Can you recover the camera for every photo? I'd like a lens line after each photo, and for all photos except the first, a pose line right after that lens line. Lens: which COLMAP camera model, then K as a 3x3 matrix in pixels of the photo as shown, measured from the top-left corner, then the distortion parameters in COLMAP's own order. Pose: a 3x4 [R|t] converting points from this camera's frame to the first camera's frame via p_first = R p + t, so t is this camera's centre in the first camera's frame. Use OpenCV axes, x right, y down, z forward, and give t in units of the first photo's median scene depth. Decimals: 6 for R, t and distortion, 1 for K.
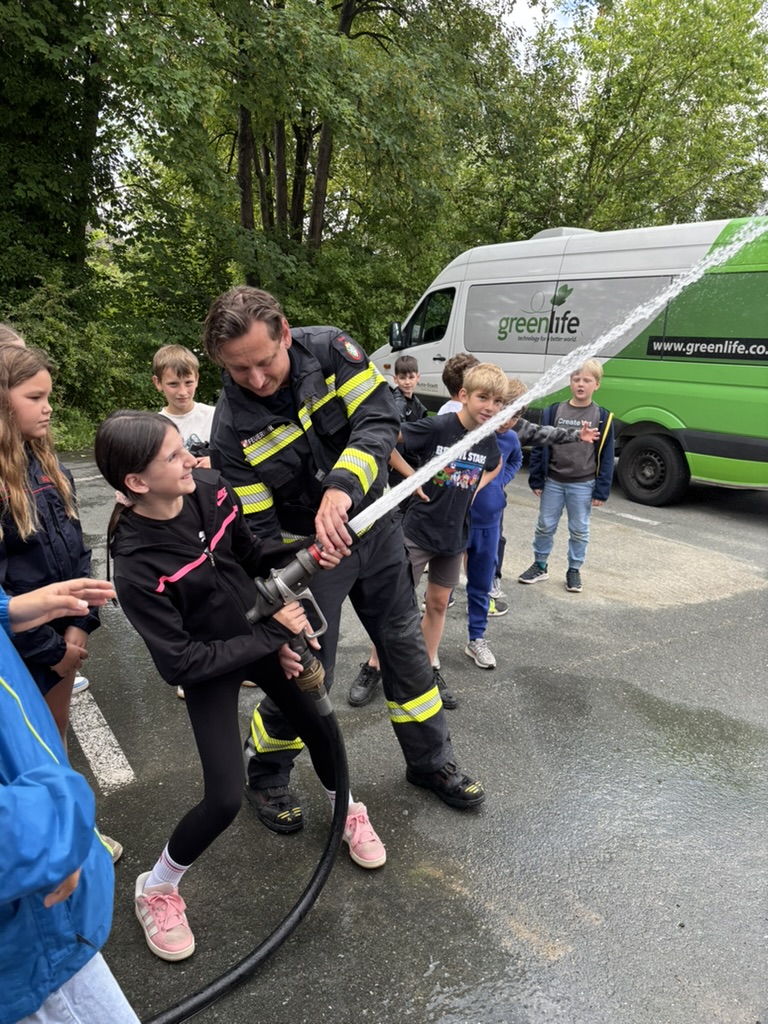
lens RADIAL K [[758.1, 0, 384.0], [0, 758.1, 512.0], [0, 0, 1]] dist [0.054268, -0.056266]
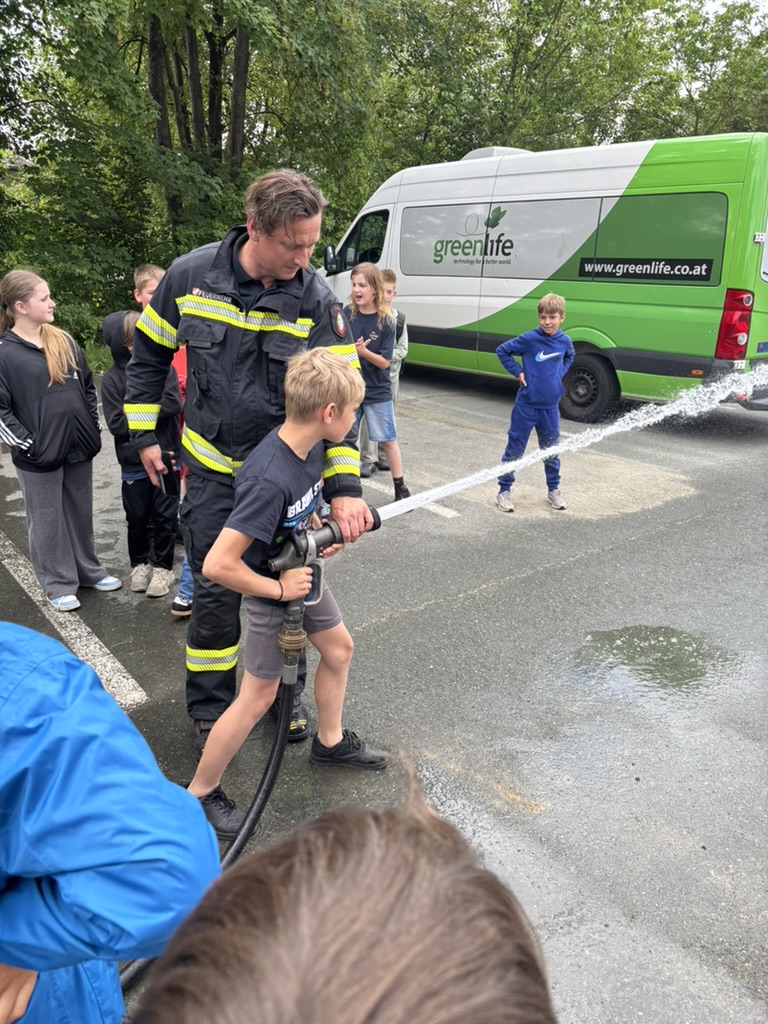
lens RADIAL K [[752.2, 0, 384.0], [0, 752.2, 512.0], [0, 0, 1]] dist [0.059559, -0.064301]
pose [[0.994910, -0.052055, 0.086279, -0.017024], [0.043045, 0.993731, 0.103180, -0.003567], [-0.091109, -0.098941, 0.990914, -0.019960]]
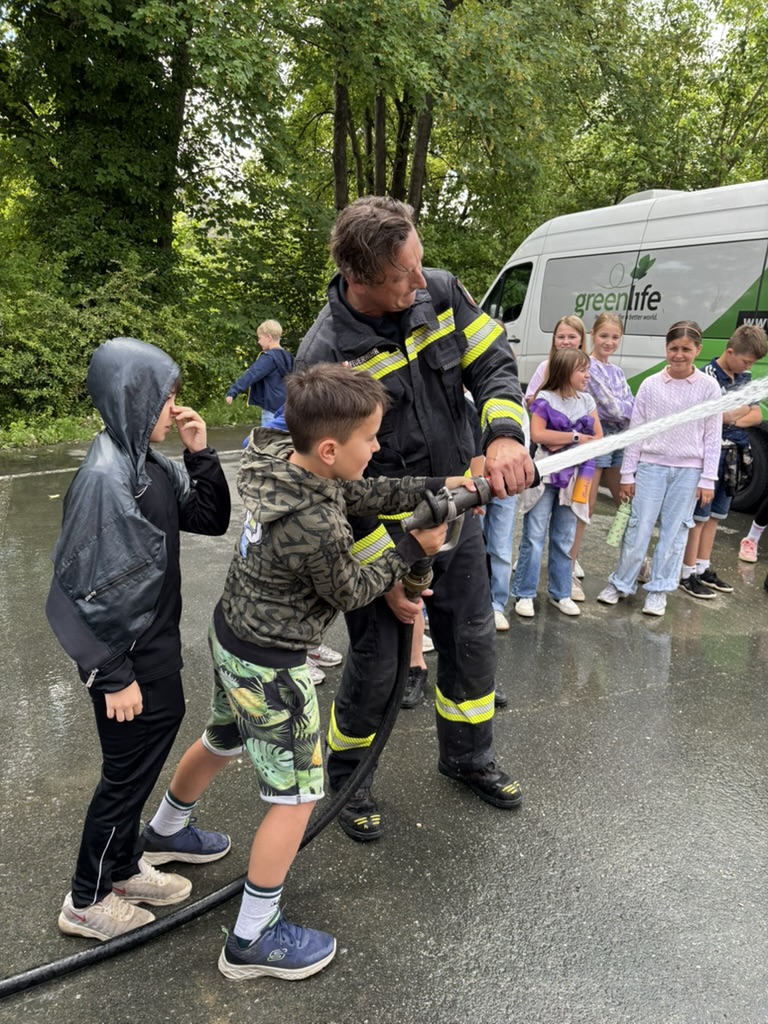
lens RADIAL K [[752.2, 0, 384.0], [0, 752.2, 512.0], [0, 0, 1]] dist [0.059559, -0.064301]
pose [[0.985229, 0.034943, -0.167640, 0.073405], [-0.031753, 0.999261, 0.021675, -0.009038], [0.168273, -0.016032, 0.985610, 0.064285]]
